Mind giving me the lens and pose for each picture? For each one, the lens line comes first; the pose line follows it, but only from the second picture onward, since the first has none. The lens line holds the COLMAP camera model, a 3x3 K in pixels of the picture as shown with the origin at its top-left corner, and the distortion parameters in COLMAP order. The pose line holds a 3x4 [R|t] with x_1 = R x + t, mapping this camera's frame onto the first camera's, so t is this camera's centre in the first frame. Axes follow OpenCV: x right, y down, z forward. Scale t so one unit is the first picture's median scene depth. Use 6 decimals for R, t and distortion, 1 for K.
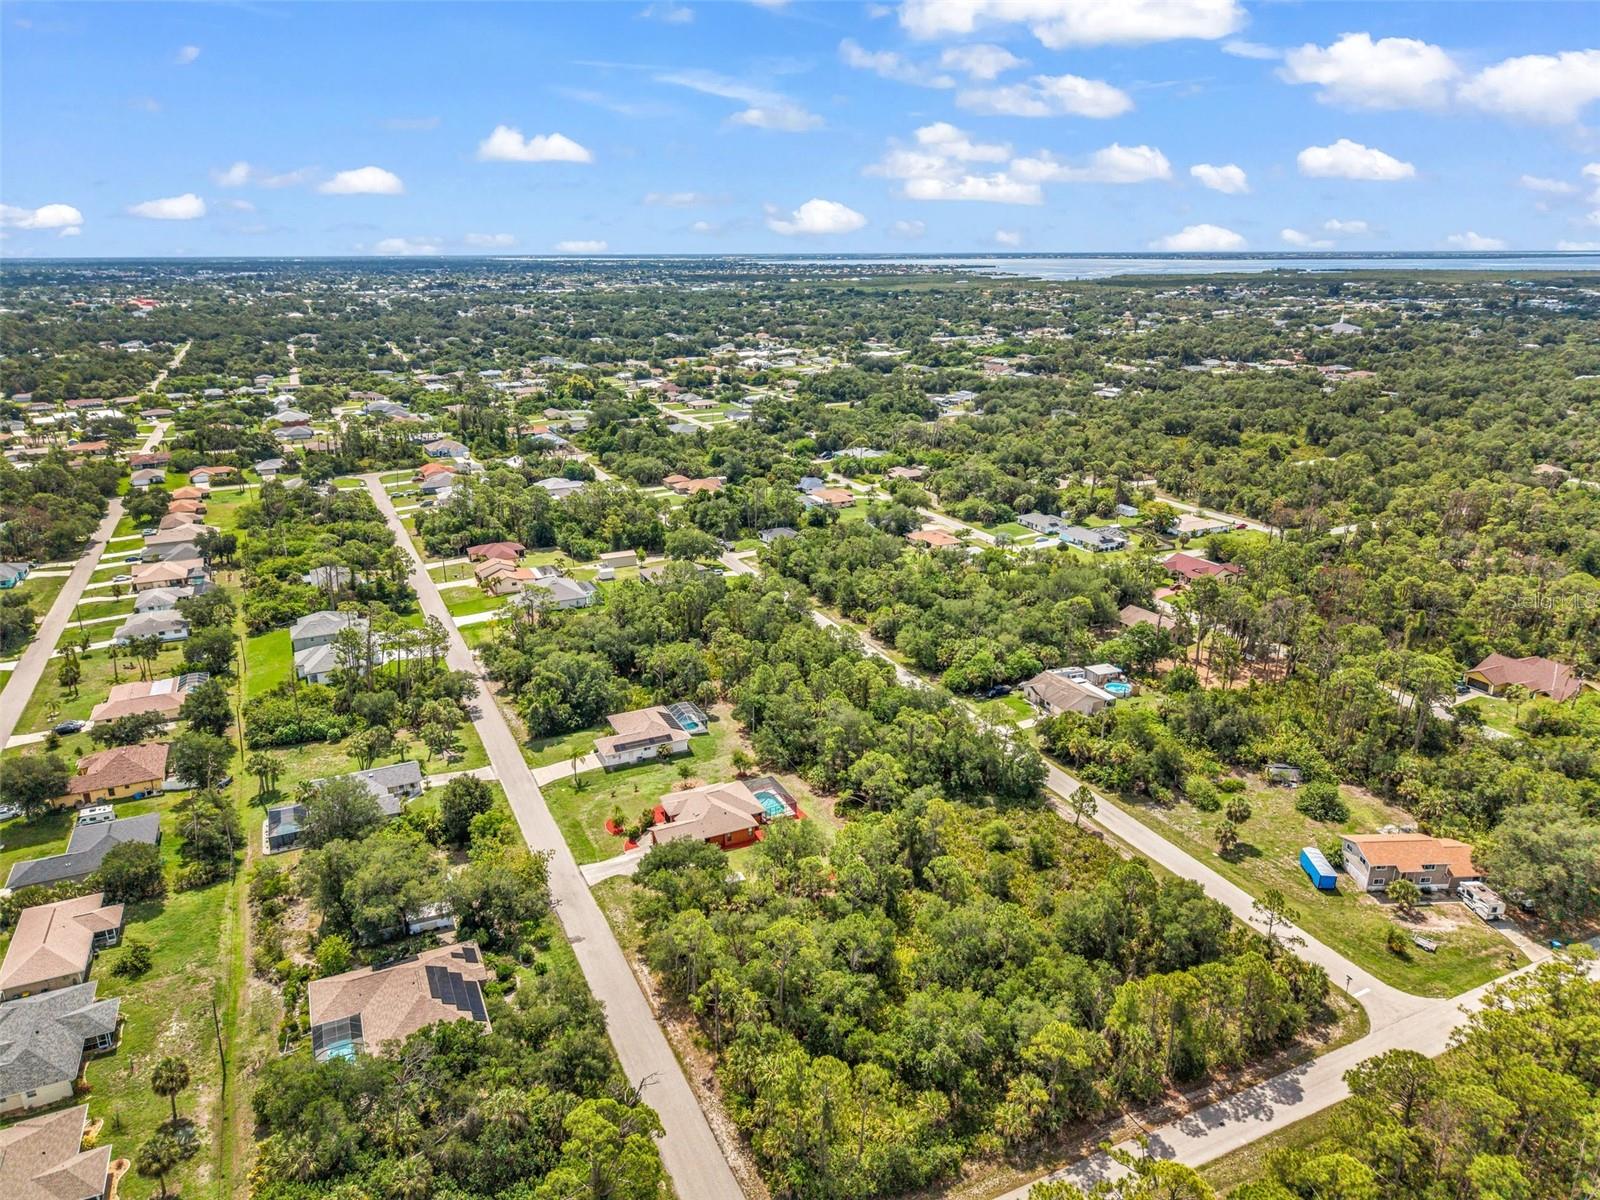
lens RADIAL K [[1061.9, 0, 800.0], [0, 1061.9, 600.0], [0, 0, 1]] dist [0.080544, -0.094000]
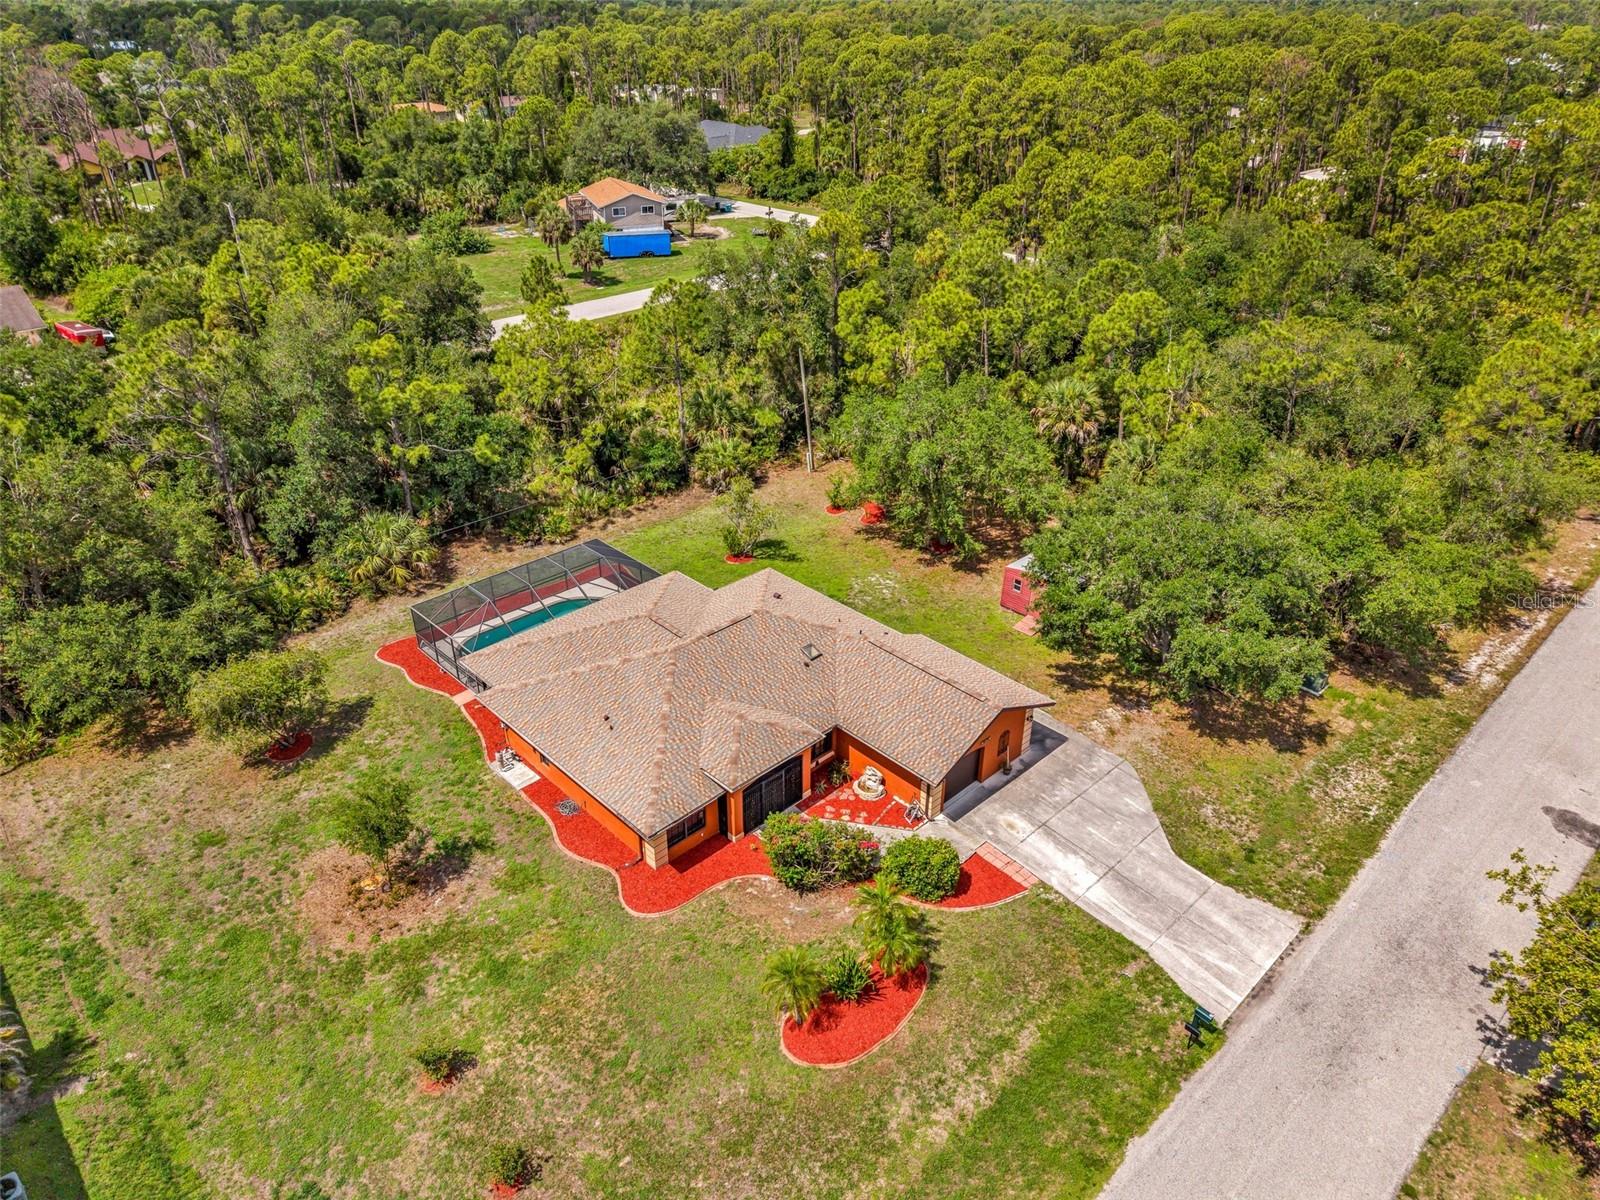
lens RADIAL K [[1079.6, 0, 797.0], [0, 1079.6, 596.4], [0, 0, 1]] dist [0.008289, 0.000322]
pose [[-0.312573, -0.466637, 0.827375, -0.232094], [0.297514, 0.779099, 0.551807, 0.037268], [-0.902100, 0.418635, -0.104694, 0.790043]]
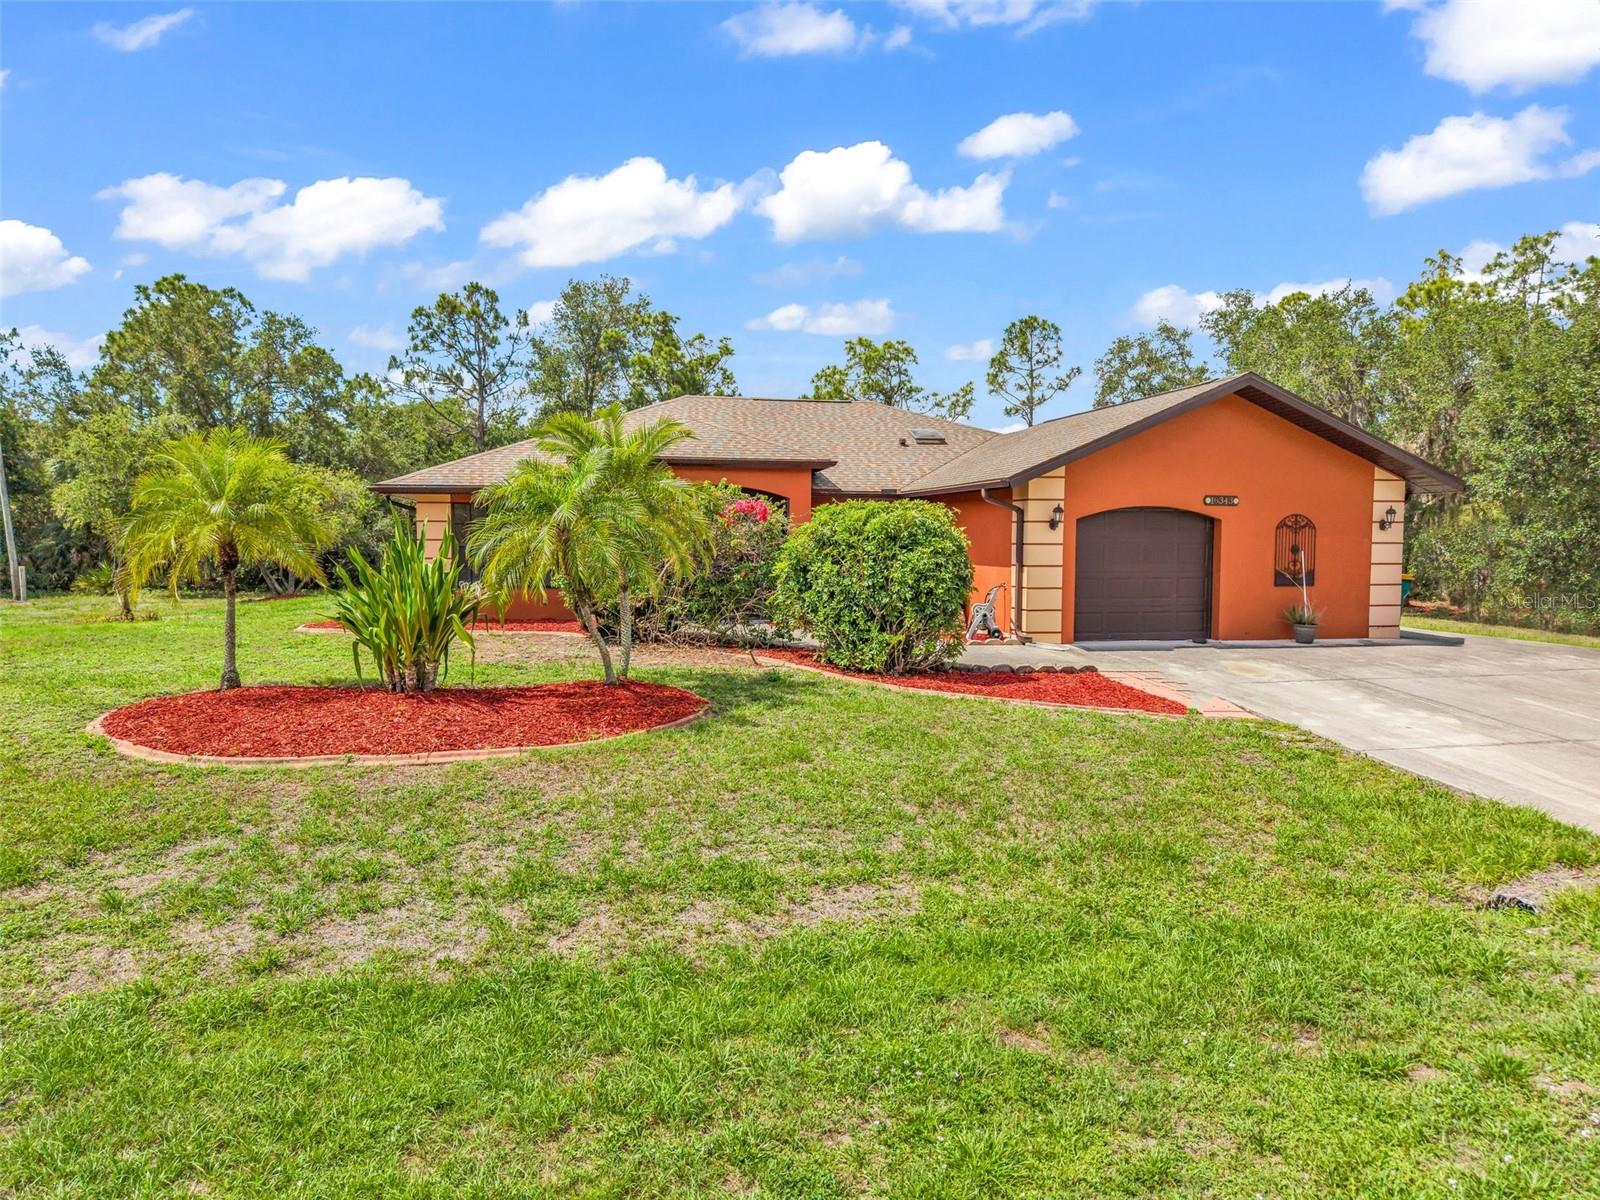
lens RADIAL K [[1072.4, 0, 797.8], [0, 1072.4, 604.9], [0, 0, 1]] dist [0.034728, -0.037316]
pose [[0.239200, -0.050591, 0.969651, -0.177915], [0.293556, 0.955676, -0.022554, 0.168375], [-0.925531, 0.290042, 0.243449, 0.762383]]
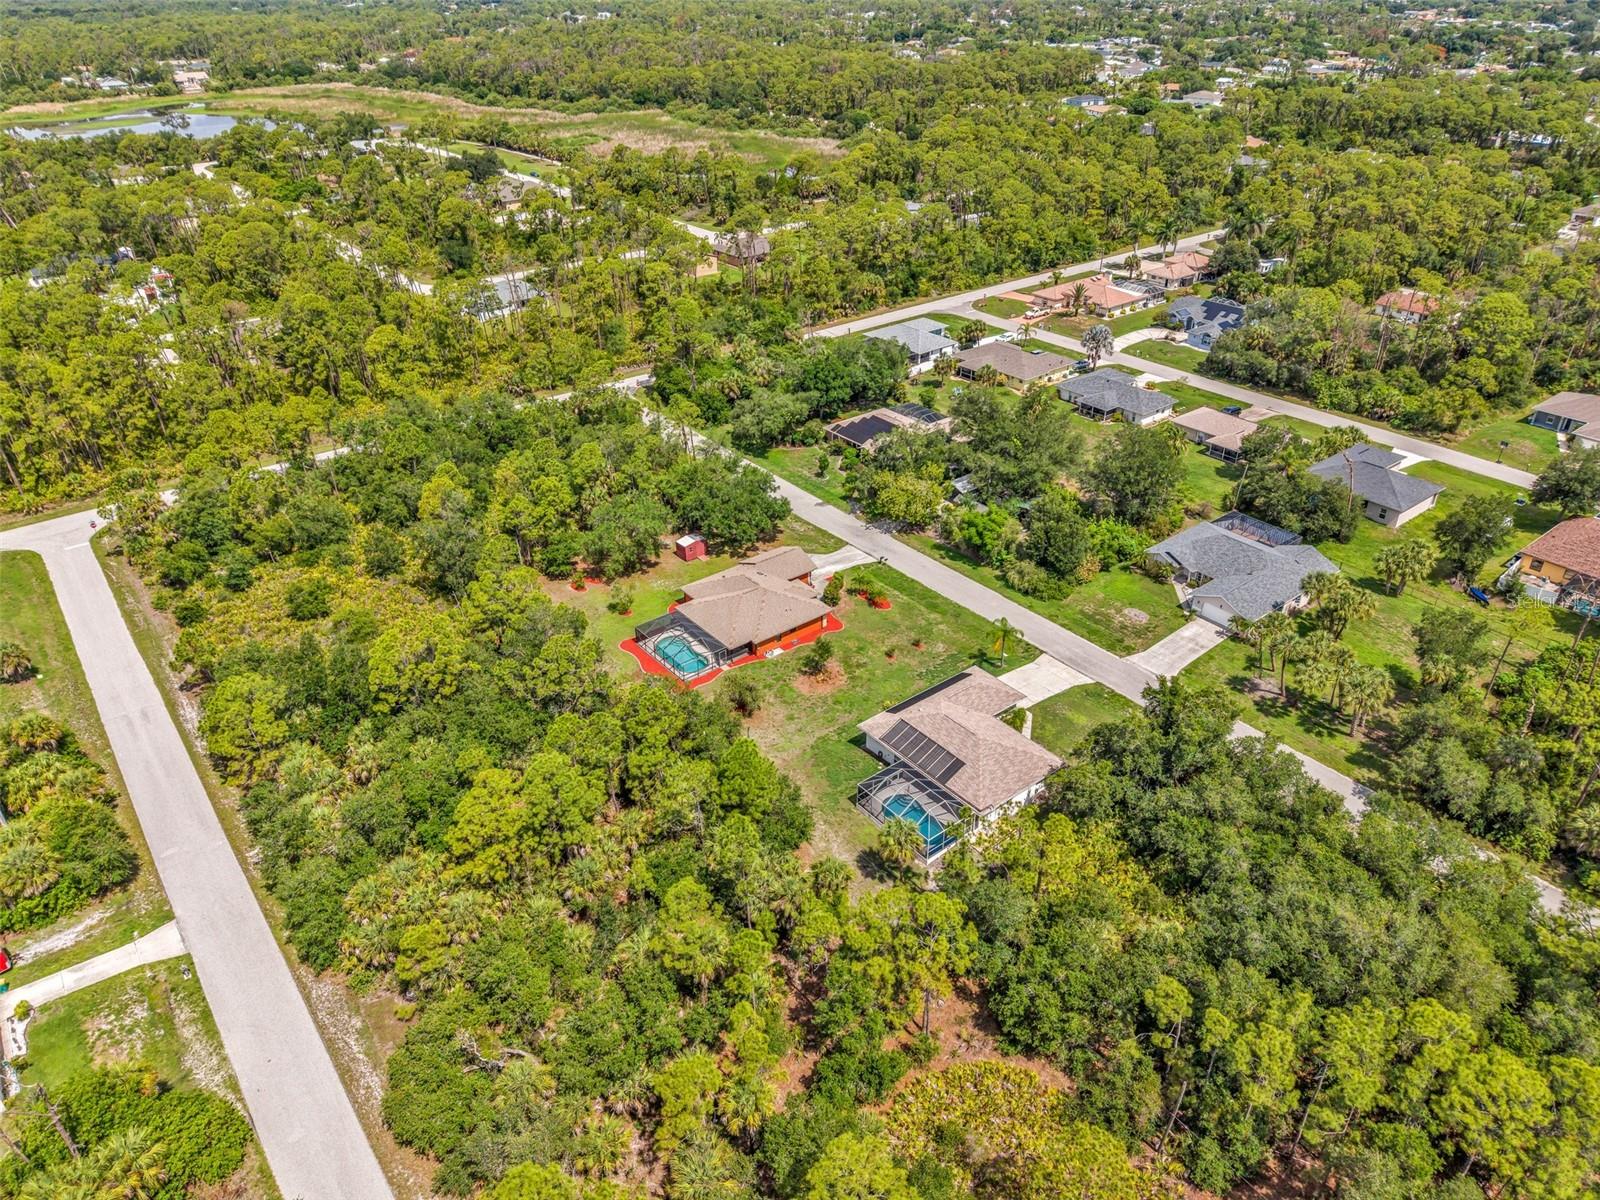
lens RADIAL K [[1067.3, 0, 796.5], [0, 1067.3, 597.1], [0, 0, 1]] dist [0.040502, -0.042702]
pose [[-0.975851, 0.124998, -0.179138, 0.012060], [-0.053165, 0.659513, 0.749810, -0.276518], [0.211869, 0.741227, -0.636941, 1.158123]]
